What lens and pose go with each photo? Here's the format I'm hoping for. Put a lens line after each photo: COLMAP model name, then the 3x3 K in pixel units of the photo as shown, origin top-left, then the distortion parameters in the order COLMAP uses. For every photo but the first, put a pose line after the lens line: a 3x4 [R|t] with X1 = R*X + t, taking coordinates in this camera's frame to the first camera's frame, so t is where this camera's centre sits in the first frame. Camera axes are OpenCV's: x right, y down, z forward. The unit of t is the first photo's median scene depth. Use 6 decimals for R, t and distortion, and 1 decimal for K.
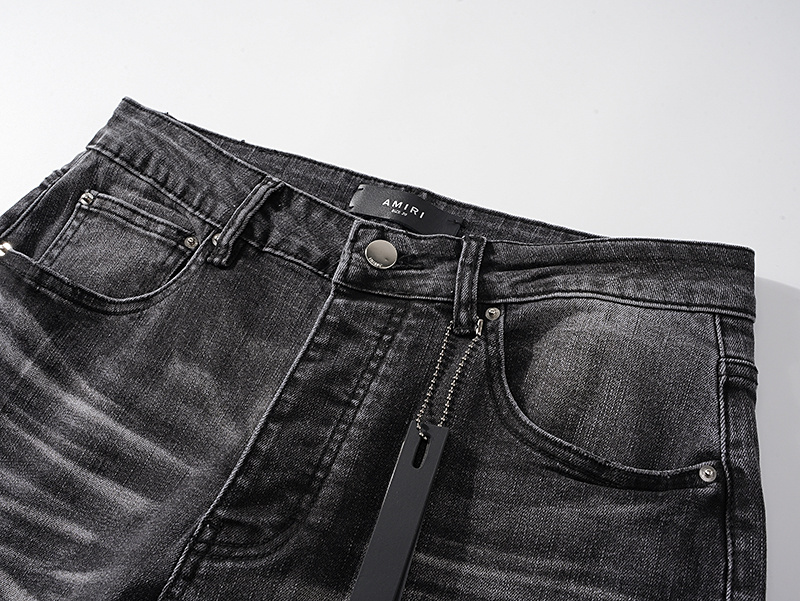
lens RADIAL K [[818.6, 0, 400.0], [0, 818.6, 300.5], [0, 0, 1]] dist [-0.070508, 0.011818]
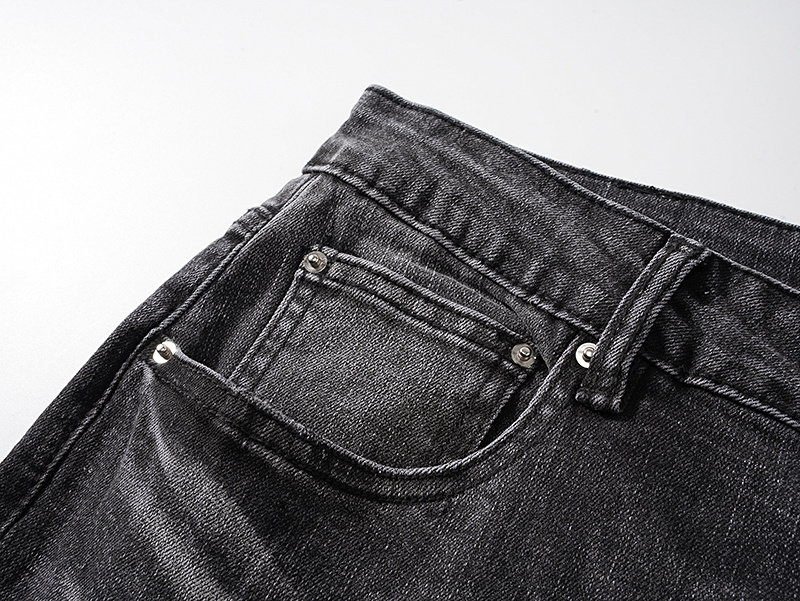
lens RADIAL K [[818.6, 0, 400.0], [0, 818.6, 300.5], [0, 0, 1]] dist [-0.070508, 0.011818]
pose [[0.997729, 0.037157, -0.056181, -0.323297], [-0.040071, 0.997860, -0.051666, -0.080074], [0.054141, 0.053800, 0.997083, 0.495471]]
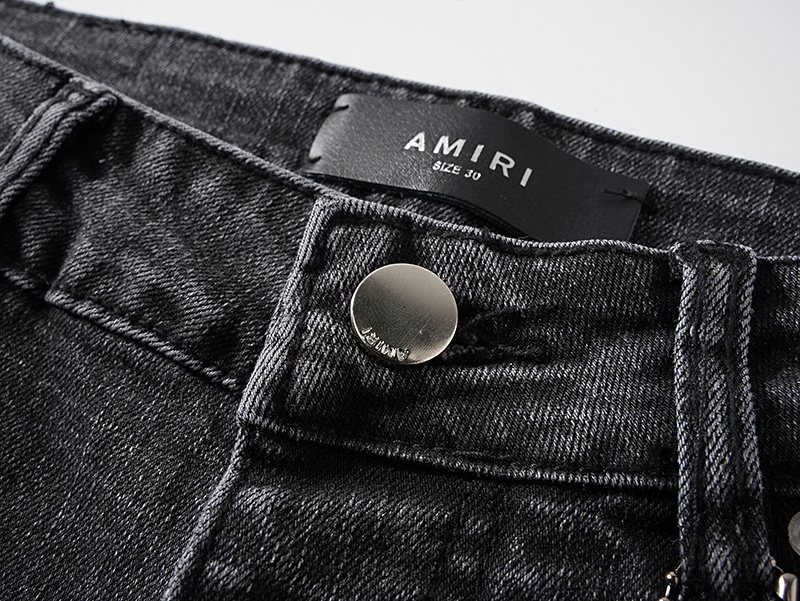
lens RADIAL K [[818.6, 0, 400.0], [0, 818.6, 300.5], [0, 0, 1]] dist [-0.070508, 0.011818]
pose [[0.999183, -0.023097, -0.033149, -0.014170], [0.024469, 0.998835, 0.041597, -0.072120], [0.032150, -0.042374, 0.998584, 0.690366]]
